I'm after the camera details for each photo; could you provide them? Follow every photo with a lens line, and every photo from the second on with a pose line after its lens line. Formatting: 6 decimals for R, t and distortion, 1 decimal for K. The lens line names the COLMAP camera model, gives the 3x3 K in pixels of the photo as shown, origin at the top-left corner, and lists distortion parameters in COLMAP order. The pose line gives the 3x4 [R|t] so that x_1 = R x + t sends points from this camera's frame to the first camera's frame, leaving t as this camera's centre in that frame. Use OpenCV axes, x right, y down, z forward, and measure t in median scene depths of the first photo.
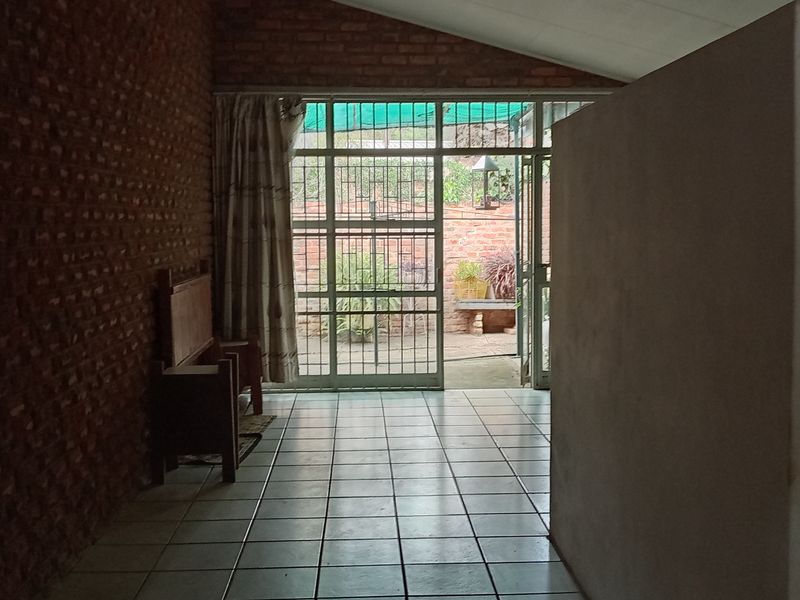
lens RADIAL K [[1003.1, 0, 400.0], [0, 1003.1, 300.0], [0, 0, 1]] dist [0.078271, -0.227189]
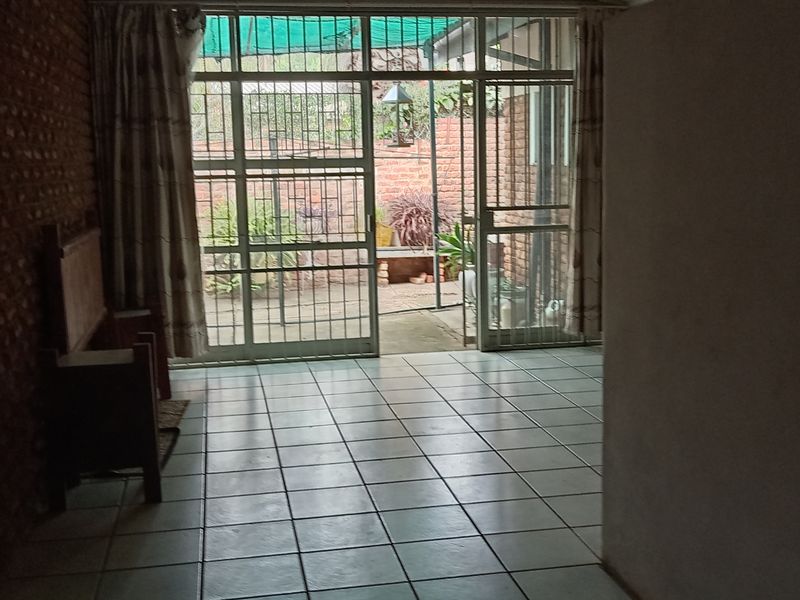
lens RADIAL K [[1003.1, 0, 400.0], [0, 1003.1, 300.0], [0, 0, 1]] dist [0.078271, -0.227189]
pose [[0.989474, -0.033487, 0.140780, -0.060207], [0.025523, 0.997990, 0.058000, -0.008361], [-0.142439, -0.053796, 0.988341, 0.154746]]
